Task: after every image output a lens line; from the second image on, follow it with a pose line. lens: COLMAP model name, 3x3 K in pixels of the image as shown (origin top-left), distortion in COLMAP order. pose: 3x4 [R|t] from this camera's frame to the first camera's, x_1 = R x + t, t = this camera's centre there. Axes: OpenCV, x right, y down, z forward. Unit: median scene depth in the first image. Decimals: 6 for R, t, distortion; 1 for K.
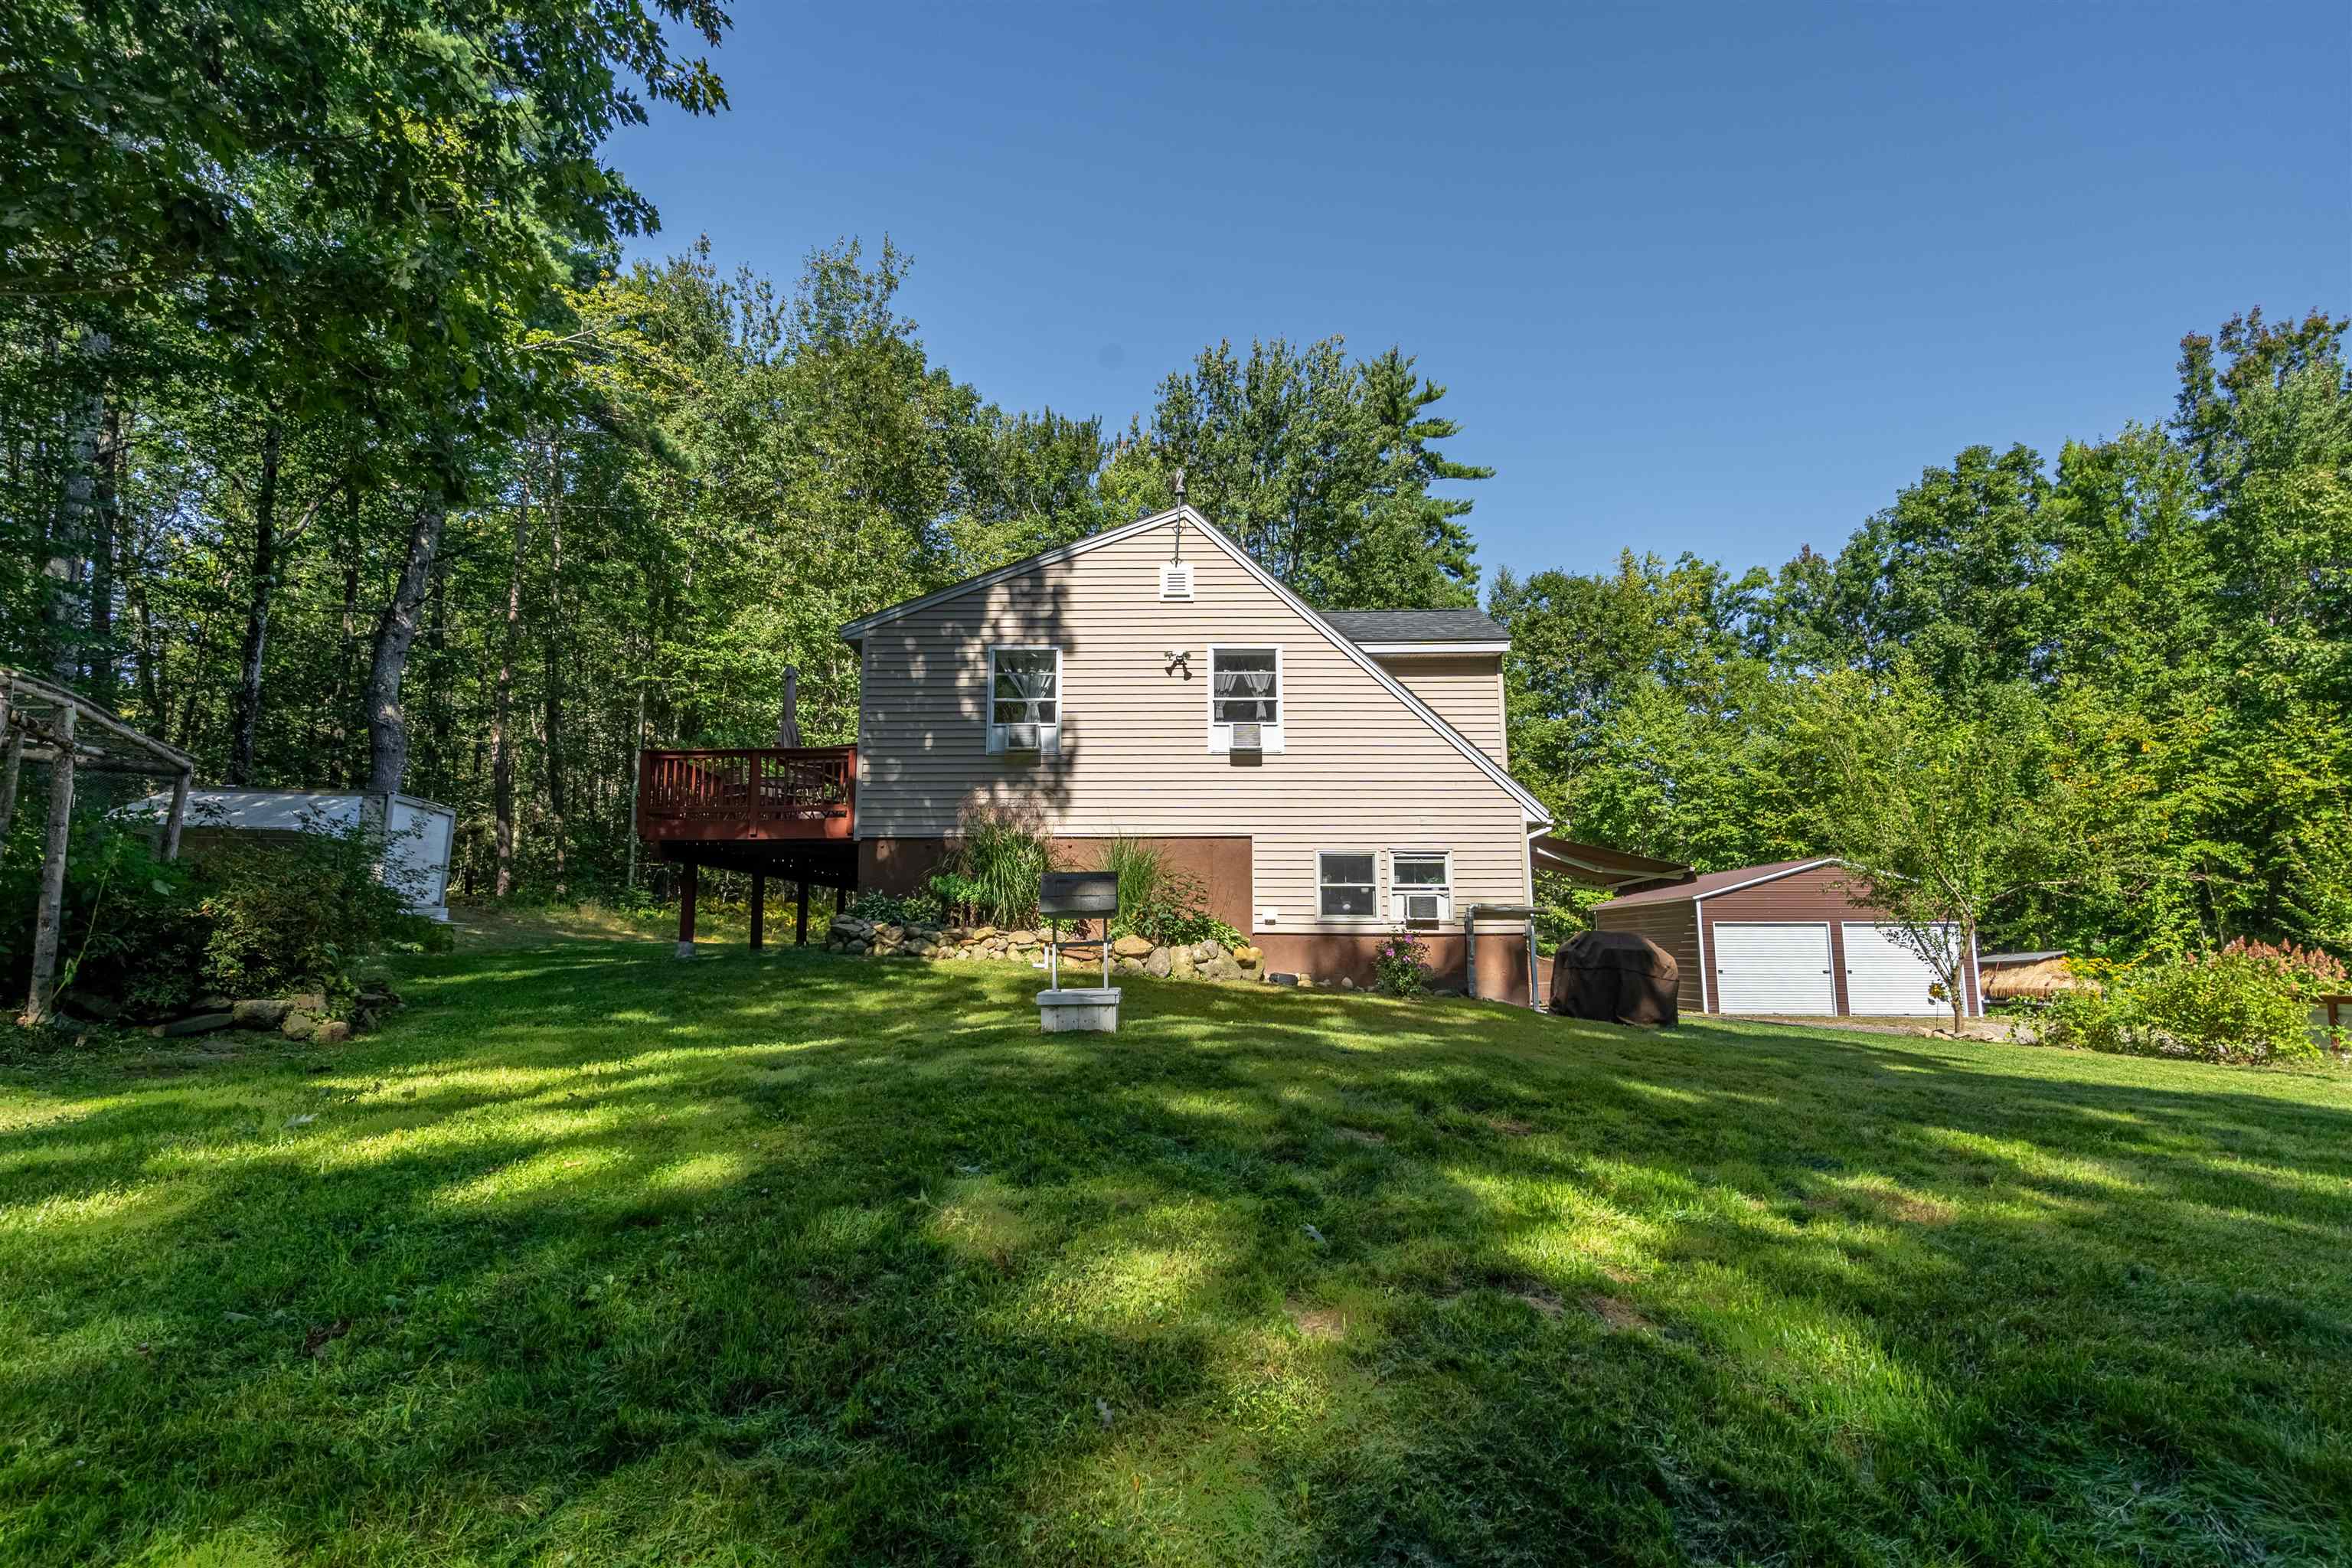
lens RADIAL K [[1108.2, 0, 1176.0], [0, 1108.2, 784.0], [0, 0, 1]] dist [-0.004378, -0.000172]
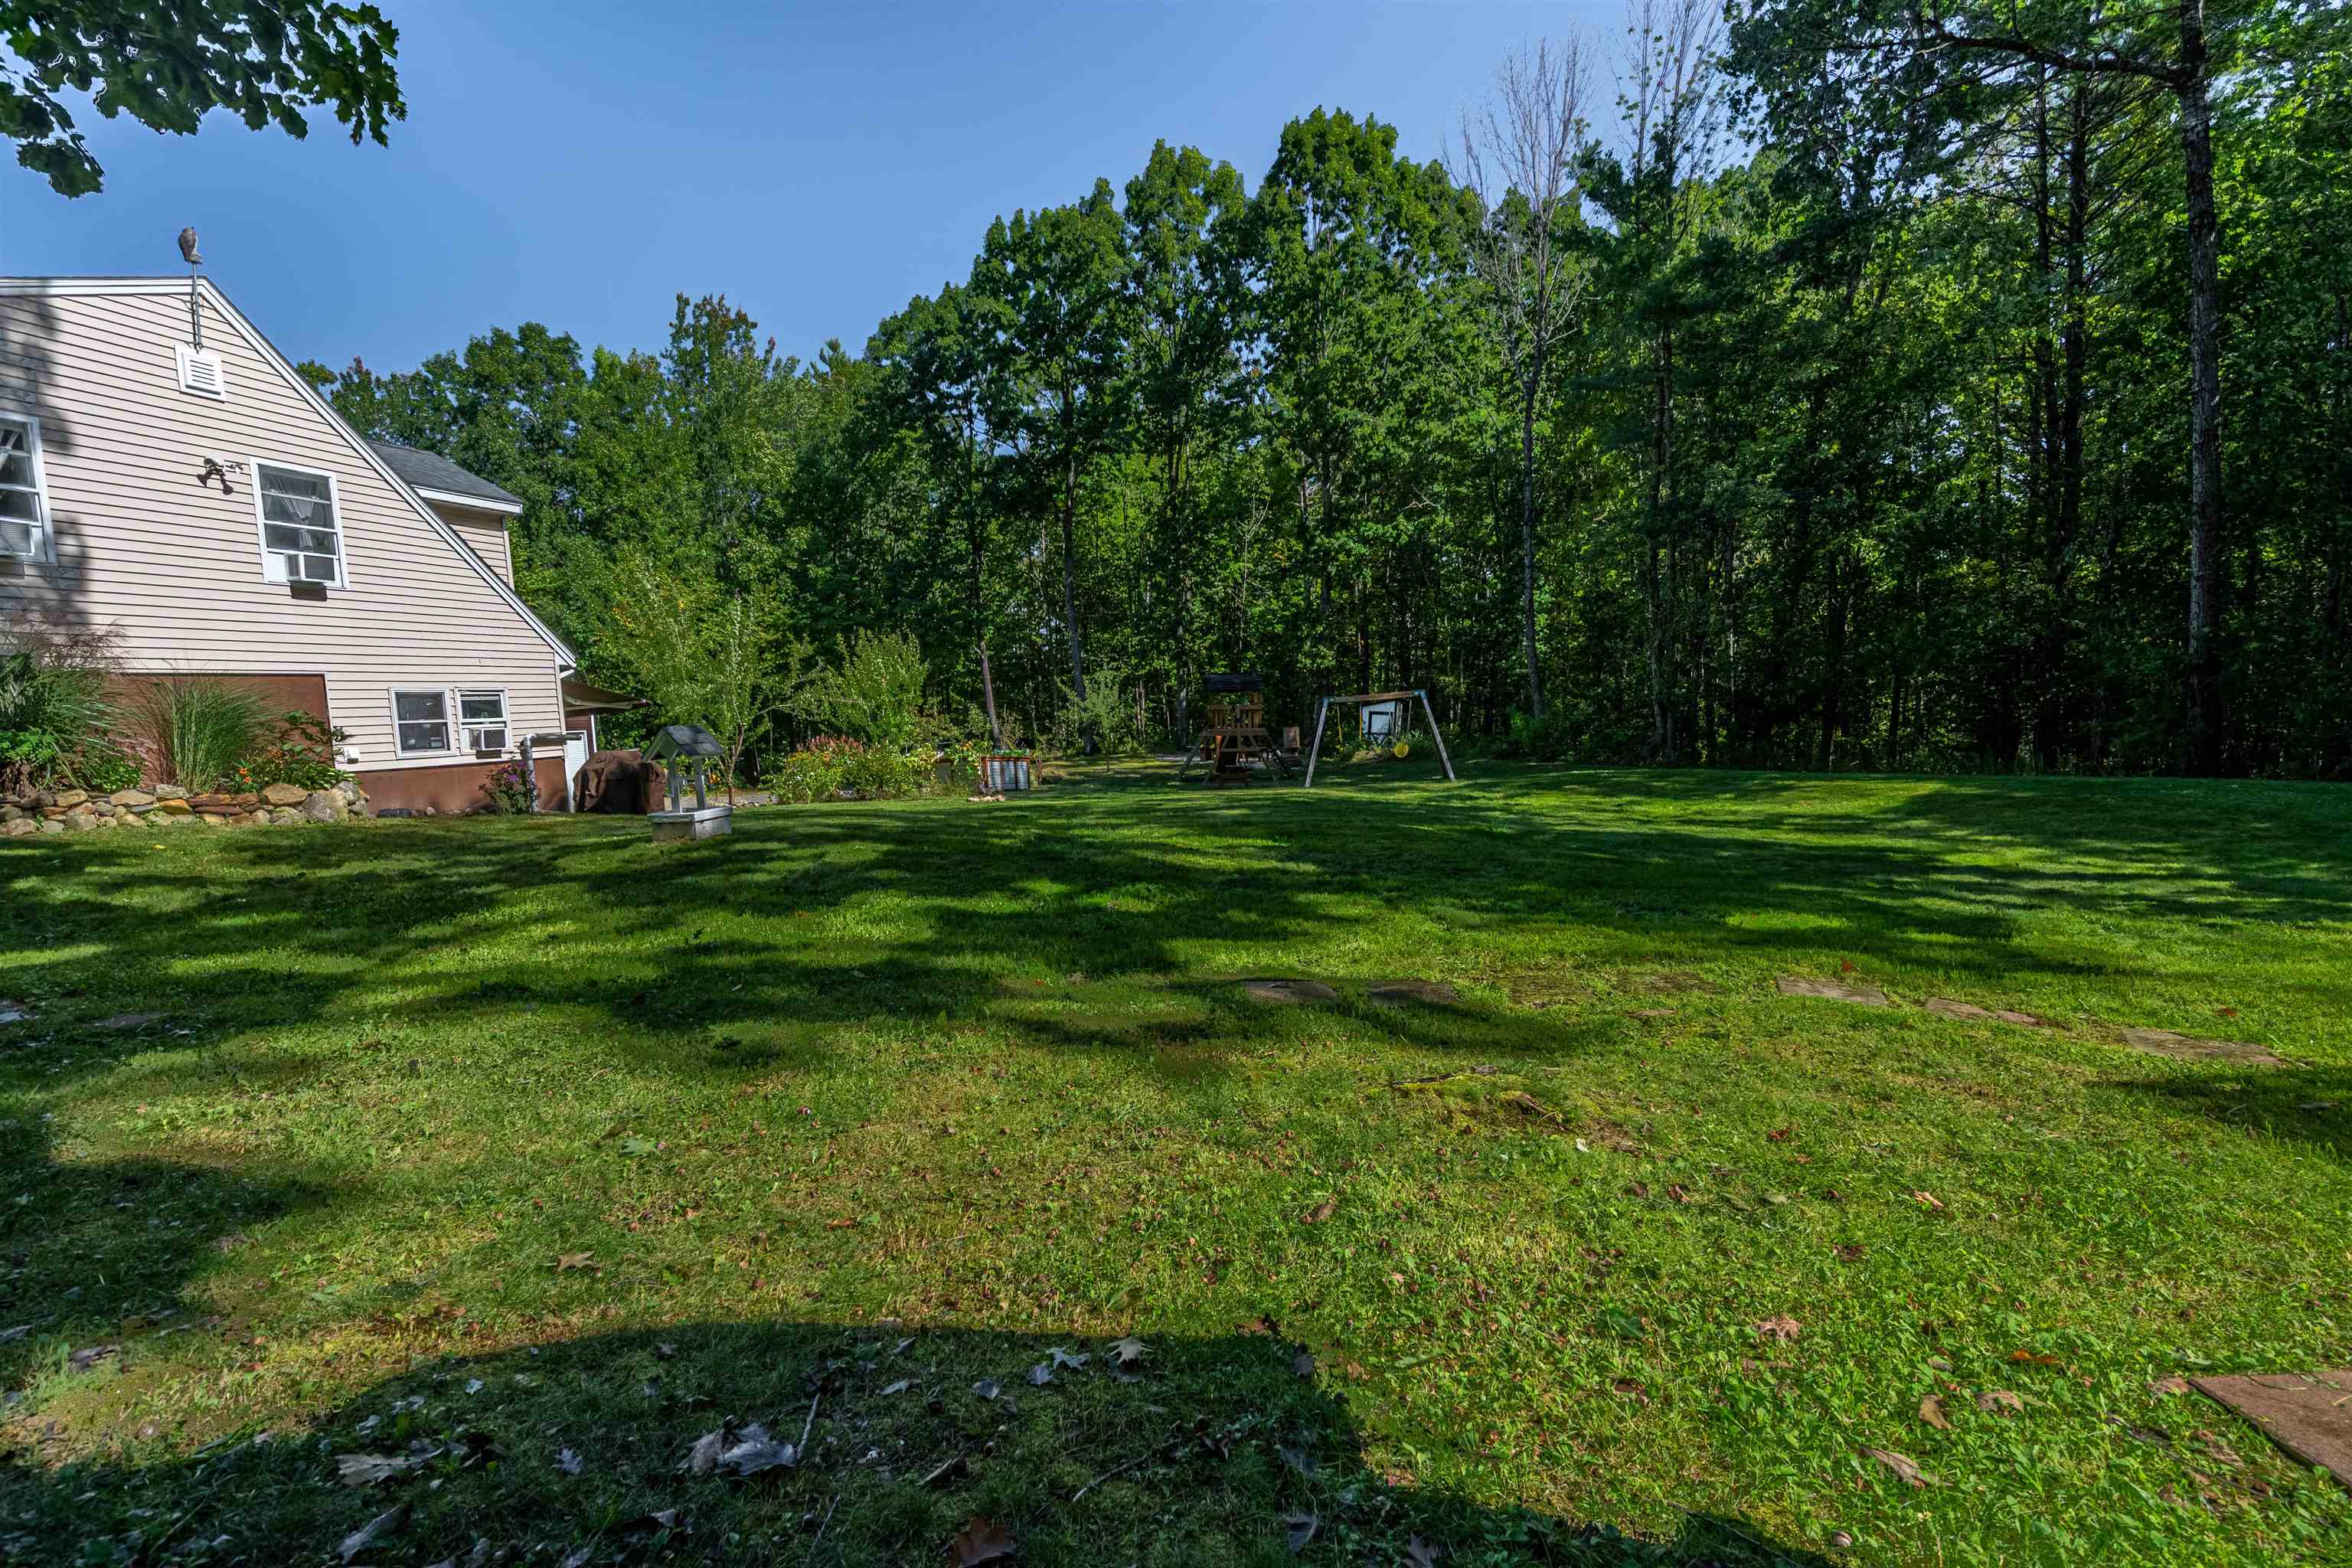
lens RADIAL K [[1108.2, 0, 1176.0], [0, 1108.2, 784.0], [0, 0, 1]] dist [-0.004378, -0.000172]
pose [[0.247698, -0.085206, 0.965083, -0.673351], [-0.086873, 0.990159, 0.109716, -0.027962], [-0.964935, -0.111016, 0.237858, 0.041175]]
